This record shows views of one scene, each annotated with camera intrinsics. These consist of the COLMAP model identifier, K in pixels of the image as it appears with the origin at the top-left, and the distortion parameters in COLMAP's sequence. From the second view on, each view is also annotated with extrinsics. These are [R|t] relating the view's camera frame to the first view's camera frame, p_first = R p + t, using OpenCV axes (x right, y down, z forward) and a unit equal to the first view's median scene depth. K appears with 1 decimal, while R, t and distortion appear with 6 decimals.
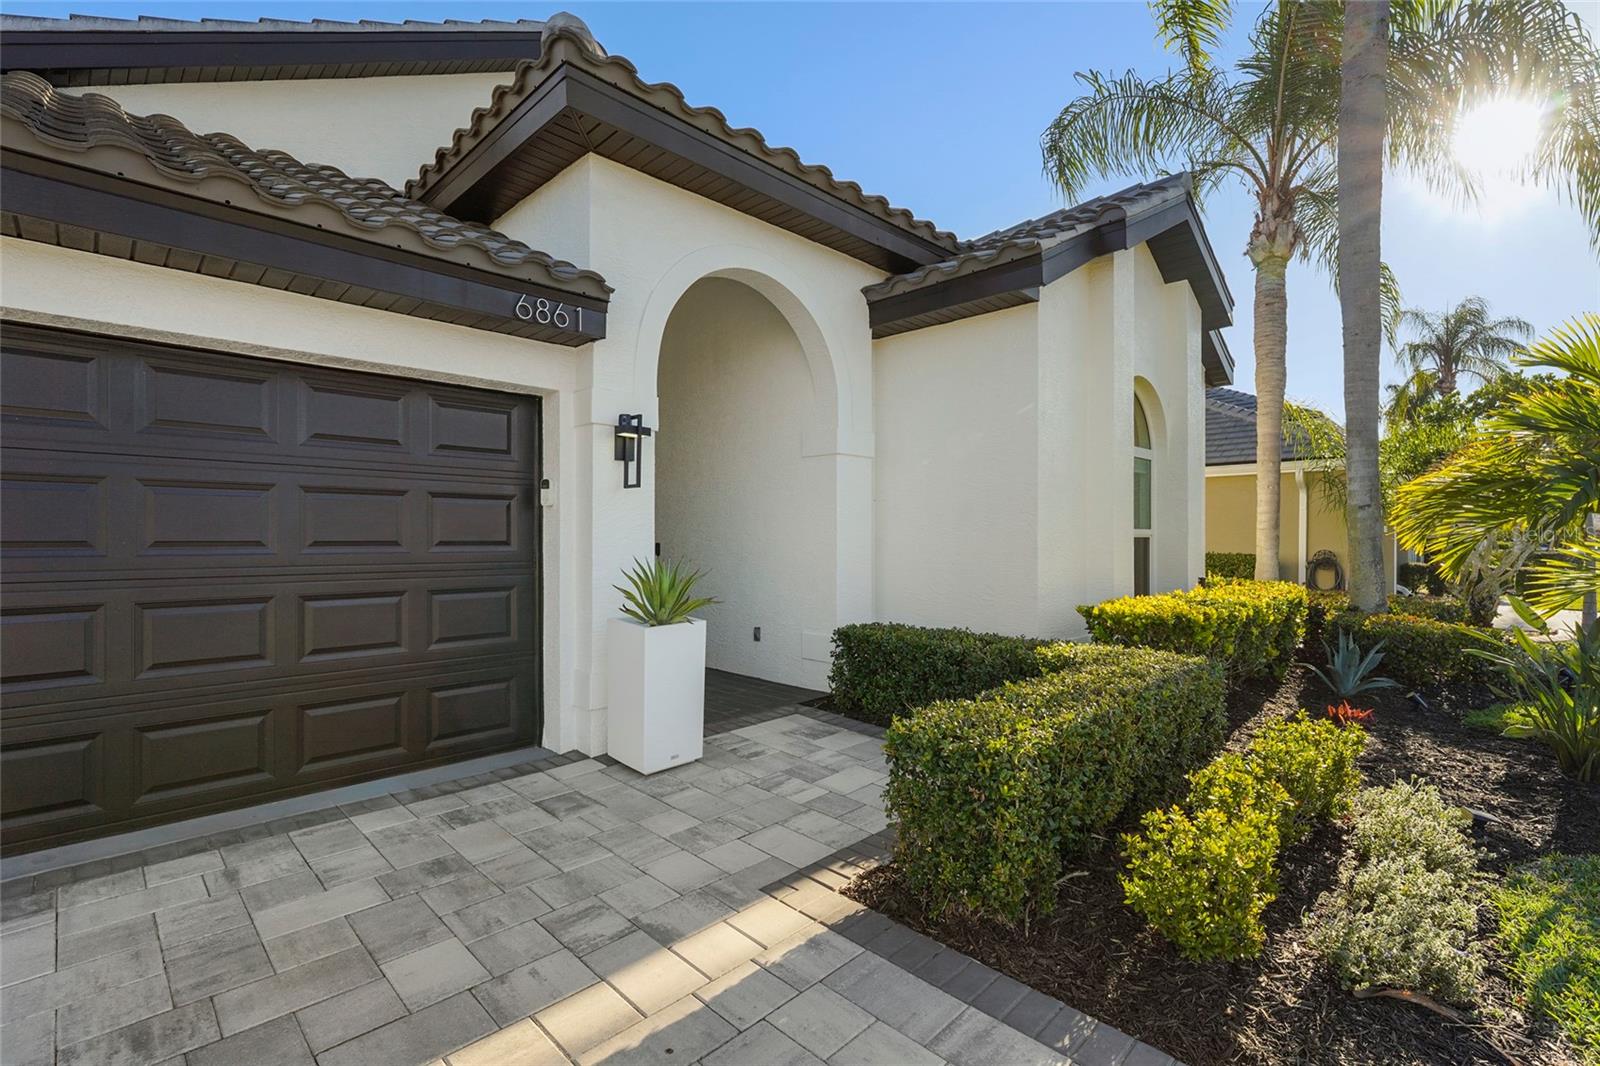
lens RADIAL K [[724.6, 0, 800.0], [0, 724.6, 533.0], [0, 0, 1]] dist [-0.000199, -0.000026]
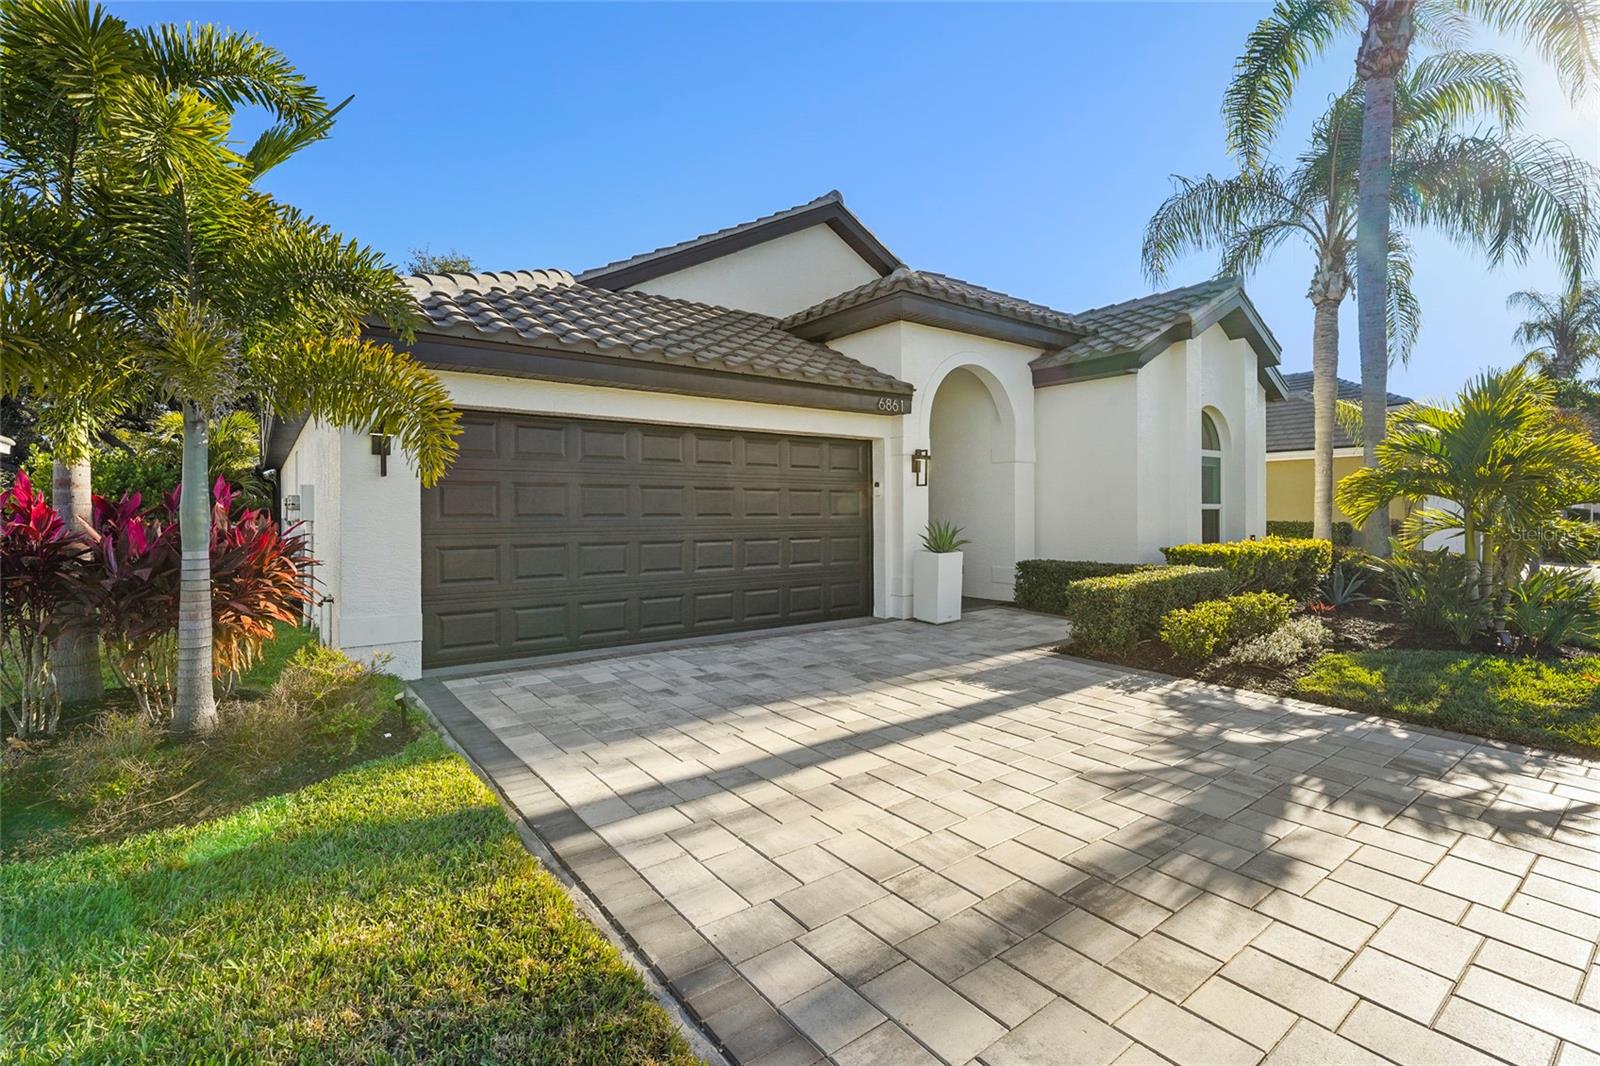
lens RADIAL K [[719.7, 0, 800.8], [0, 719.7, 515.0], [0, 0, 1]] dist [-0.015334, -0.000125]
pose [[0.988951, -0.005370, -0.148146, -0.217128], [0.006838, 0.999932, 0.009401, -0.002353], [0.148085, -0.010310, 0.988921, -0.823439]]
